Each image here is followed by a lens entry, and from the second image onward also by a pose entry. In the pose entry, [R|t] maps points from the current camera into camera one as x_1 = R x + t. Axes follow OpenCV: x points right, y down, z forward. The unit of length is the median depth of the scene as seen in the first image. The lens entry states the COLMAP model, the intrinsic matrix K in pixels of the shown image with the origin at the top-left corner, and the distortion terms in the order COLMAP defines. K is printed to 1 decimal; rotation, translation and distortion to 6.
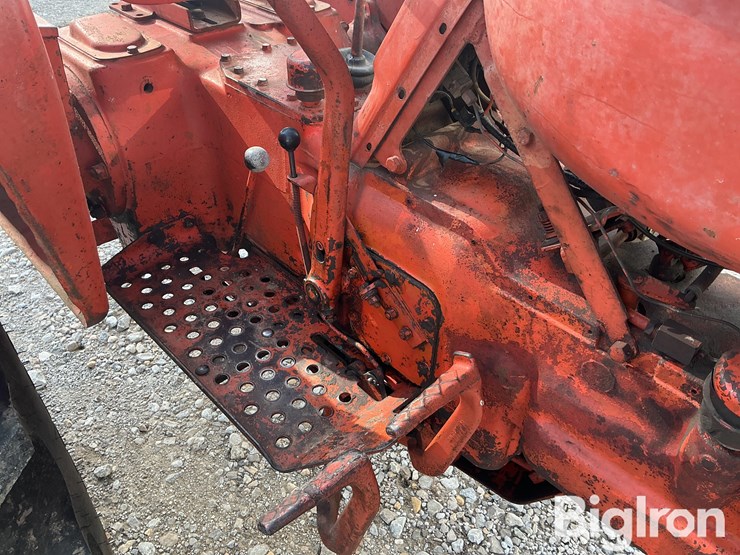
lens RADIAL K [[613.5, 0, 373.5], [0, 613.5, 277.9], [0, 0, 1]] dist [0.089495, -0.170551]
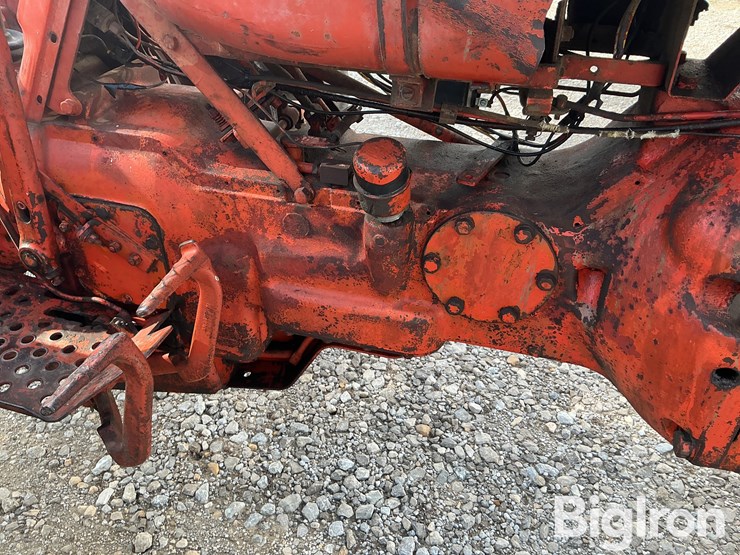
lens RADIAL K [[613.5, 0, 373.5], [0, 613.5, 277.9], [0, 0, 1]] dist [0.089495, -0.170551]
pose [[0.863959, -0.308053, 0.398345, -0.029622], [0.325667, 0.945165, 0.024597, 0.237427], [-0.384079, 0.108477, 0.916906, -0.168962]]
